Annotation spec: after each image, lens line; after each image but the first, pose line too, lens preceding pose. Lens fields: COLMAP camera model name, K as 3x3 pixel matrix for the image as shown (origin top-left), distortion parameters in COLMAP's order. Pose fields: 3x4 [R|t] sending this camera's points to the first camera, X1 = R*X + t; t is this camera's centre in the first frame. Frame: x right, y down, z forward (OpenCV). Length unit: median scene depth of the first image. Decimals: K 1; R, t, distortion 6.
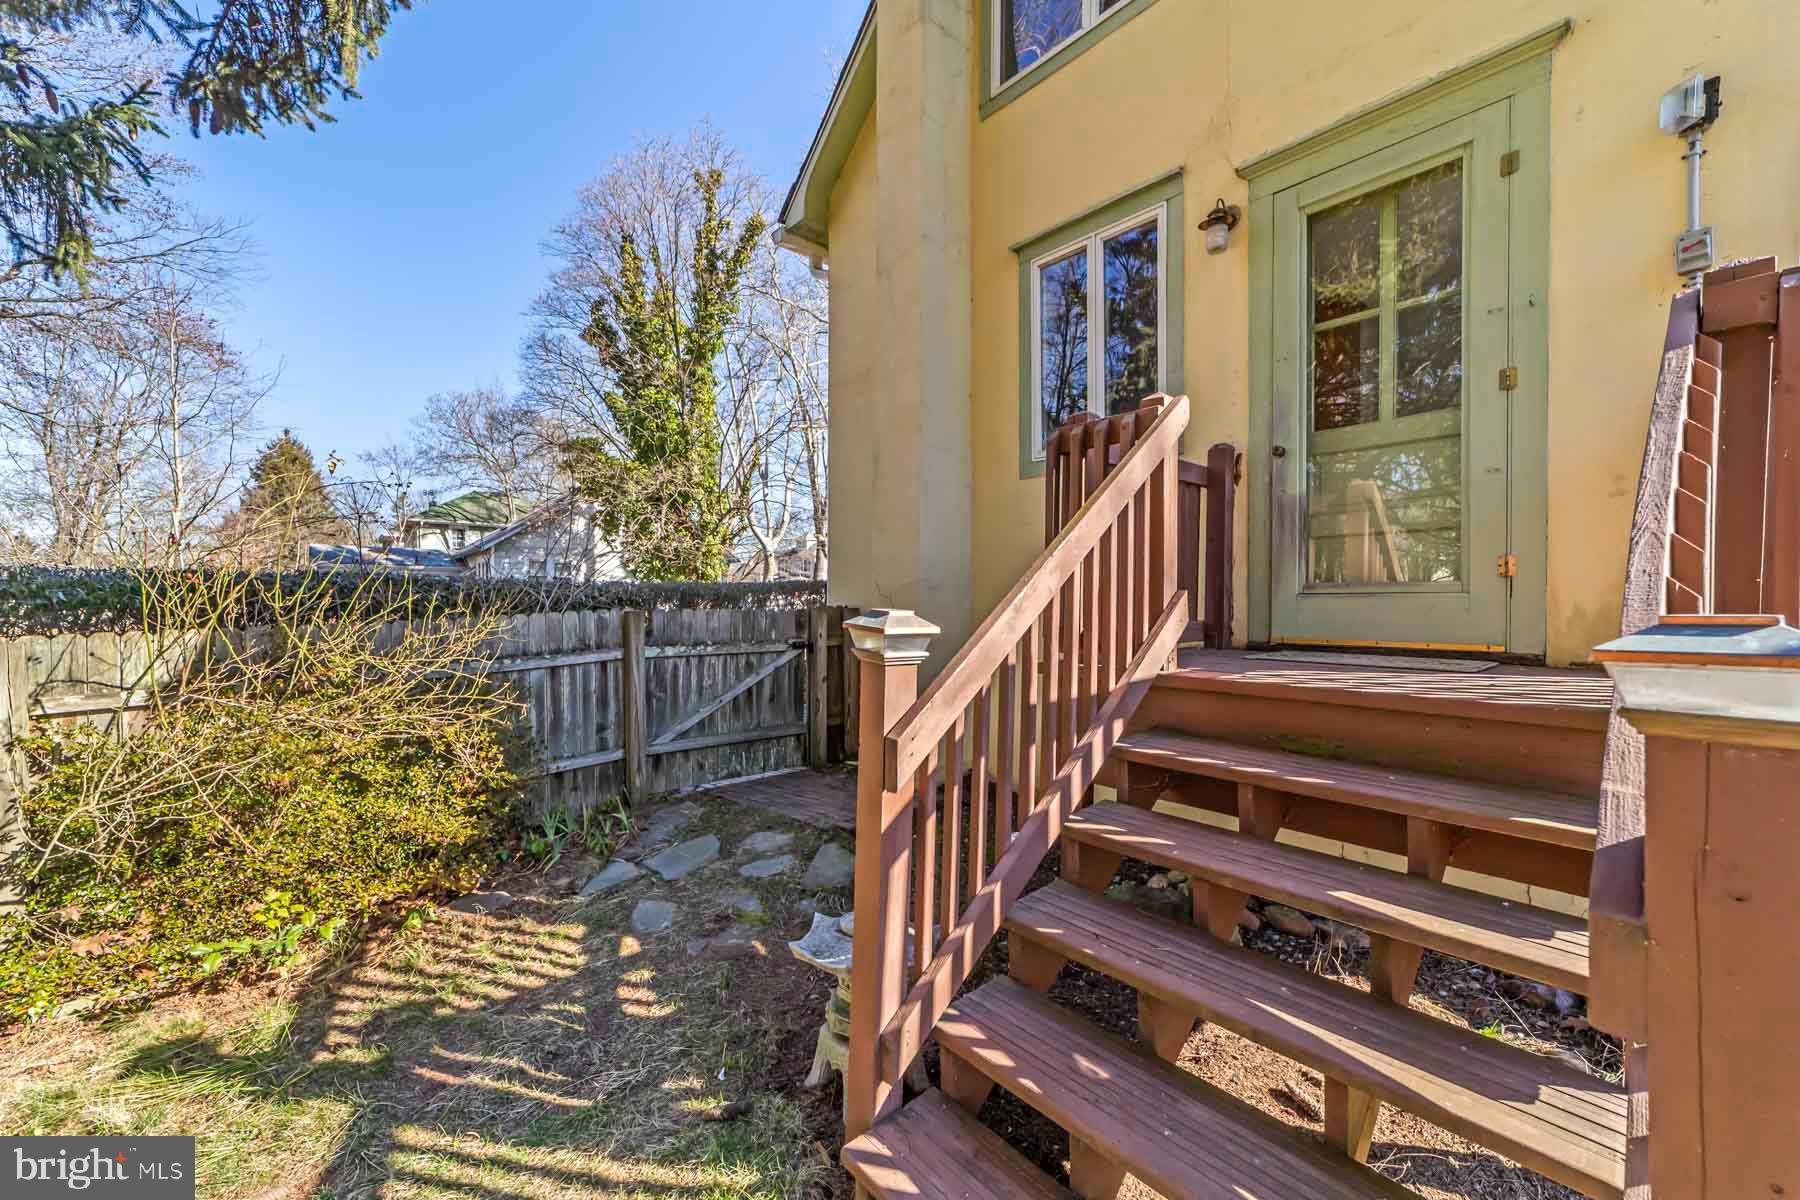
lens RADIAL K [[693.5, 0, 894.6], [0, 693.5, 603.0], [0, 0, 1]] dist [-0.000600, 0.001149]
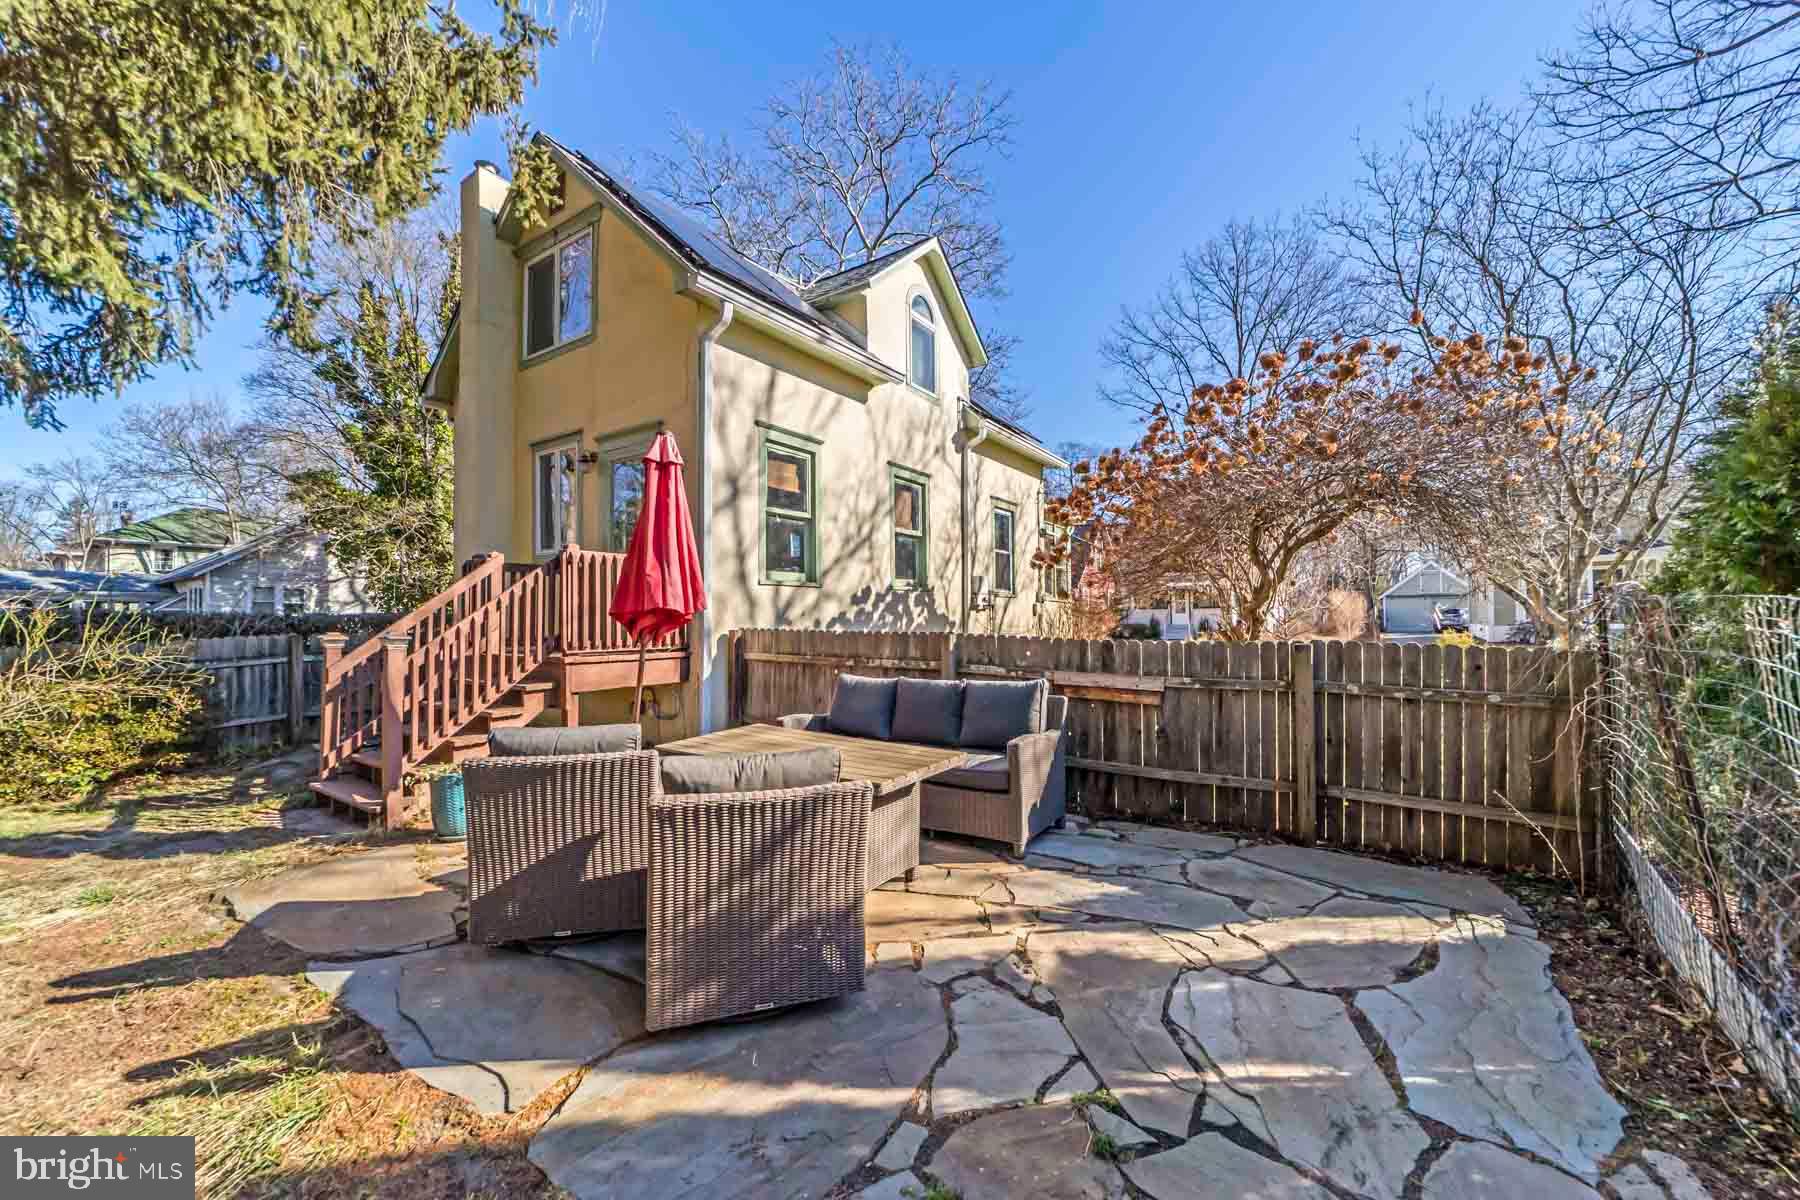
lens RADIAL K [[693.5, 0, 901.4], [0, 693.5, 601.7], [0, 0, 1]] dist [-0.000600, 0.001149]
pose [[0.966881, -0.003902, 0.255198, 0.136322], [0.011249, 0.999563, -0.027335, -0.001297], [-0.254980, 0.029301, 0.966502, -0.226359]]
